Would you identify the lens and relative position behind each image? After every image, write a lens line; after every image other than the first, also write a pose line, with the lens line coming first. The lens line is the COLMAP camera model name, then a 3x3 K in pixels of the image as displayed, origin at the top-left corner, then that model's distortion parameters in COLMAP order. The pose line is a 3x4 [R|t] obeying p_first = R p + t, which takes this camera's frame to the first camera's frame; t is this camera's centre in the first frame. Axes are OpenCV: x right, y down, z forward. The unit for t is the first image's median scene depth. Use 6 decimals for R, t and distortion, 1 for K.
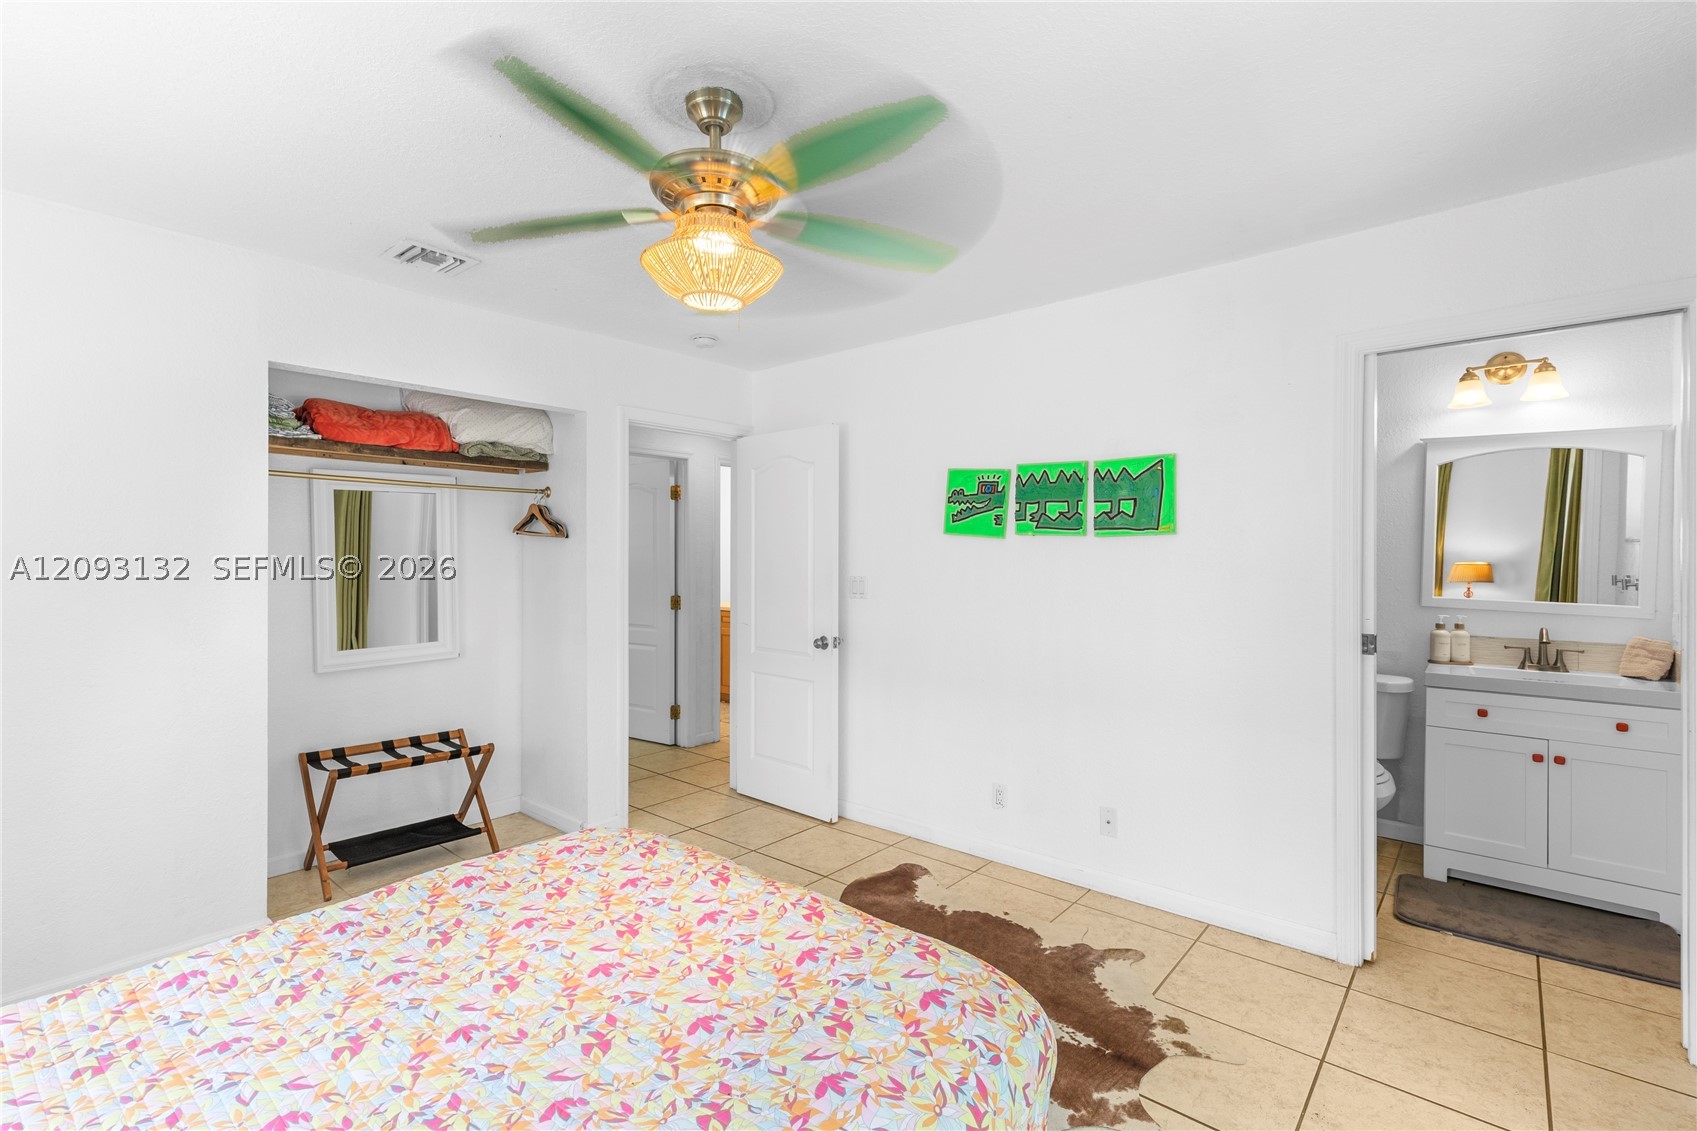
lens RADIAL K [[765.3, 0, 849.4], [0, 765.3, 548.6], [0, 0, 1]] dist [0.002023, 0.000300]
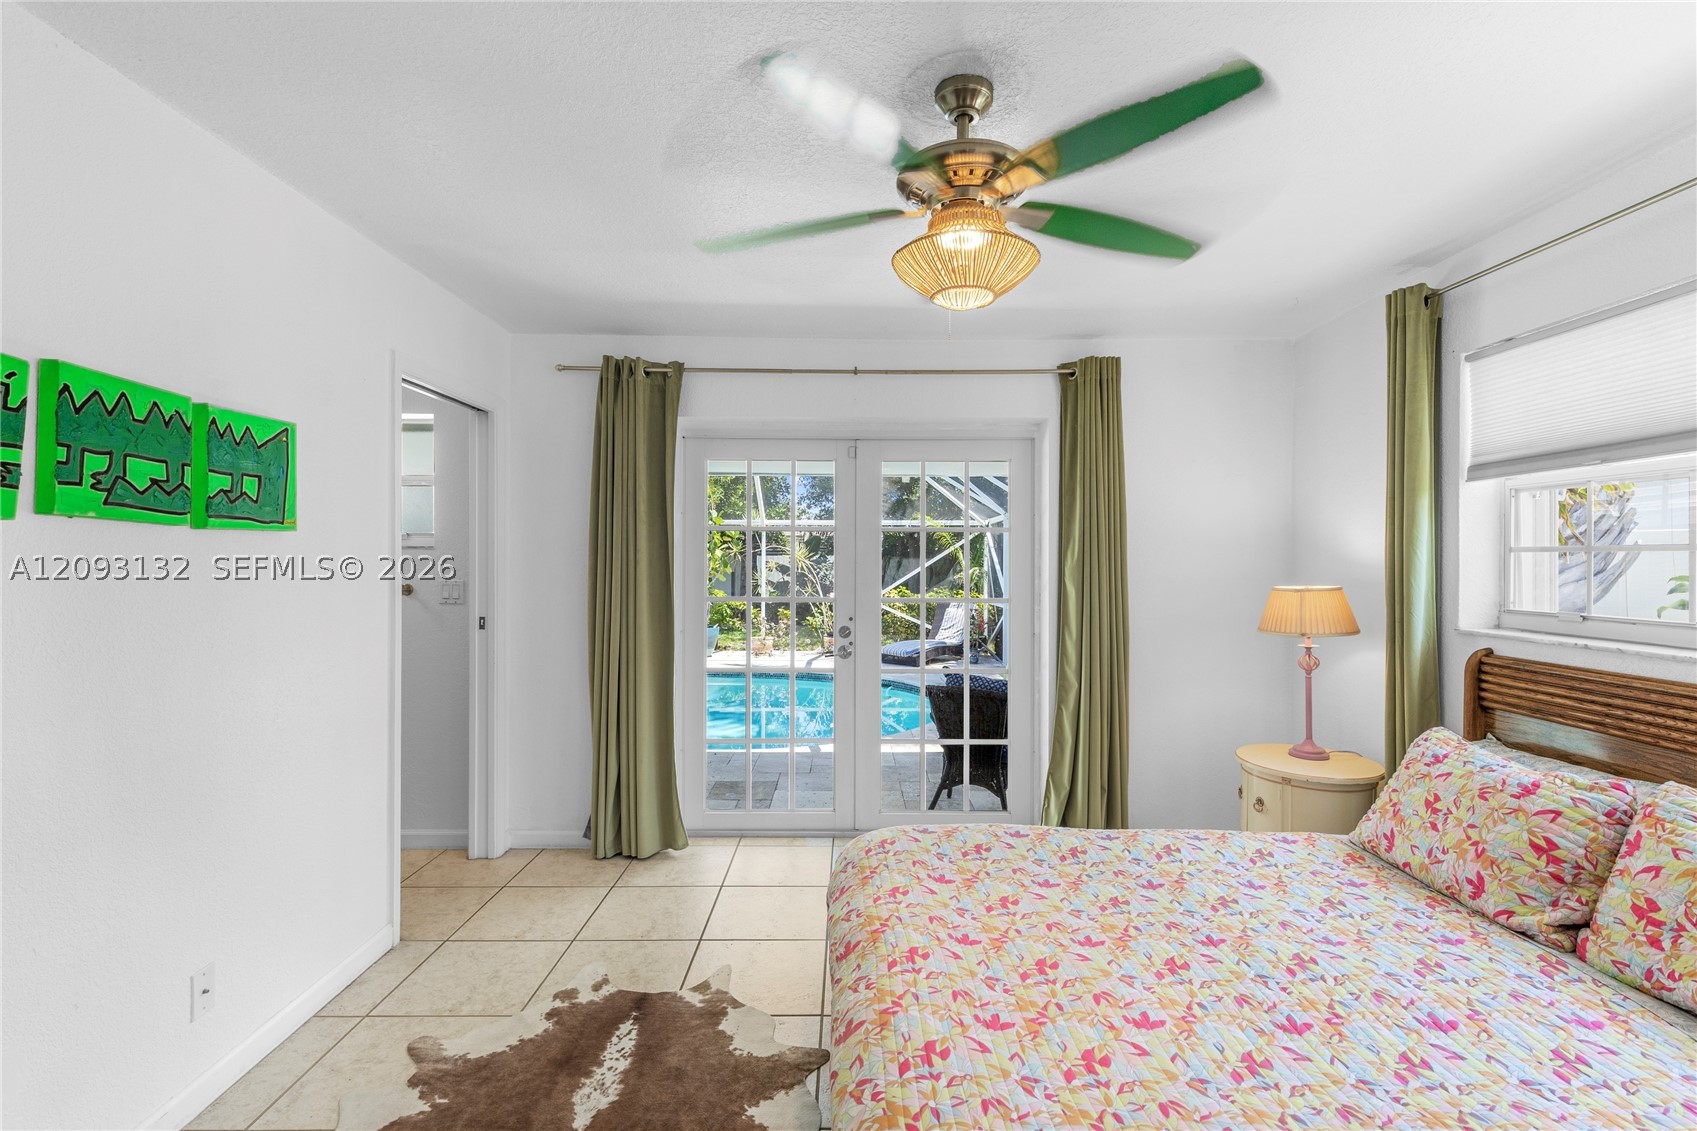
lens RADIAL K [[765.3, 0, 849.4], [0, 765.3, 548.6], [0, 0, 1]] dist [0.002023, 0.000300]
pose [[-0.652944, -0.003079, 0.757400, -0.509908], [-0.012988, 0.999890, -0.007133, -0.001404], [-0.757295, -0.014494, -0.652912, 1.110459]]
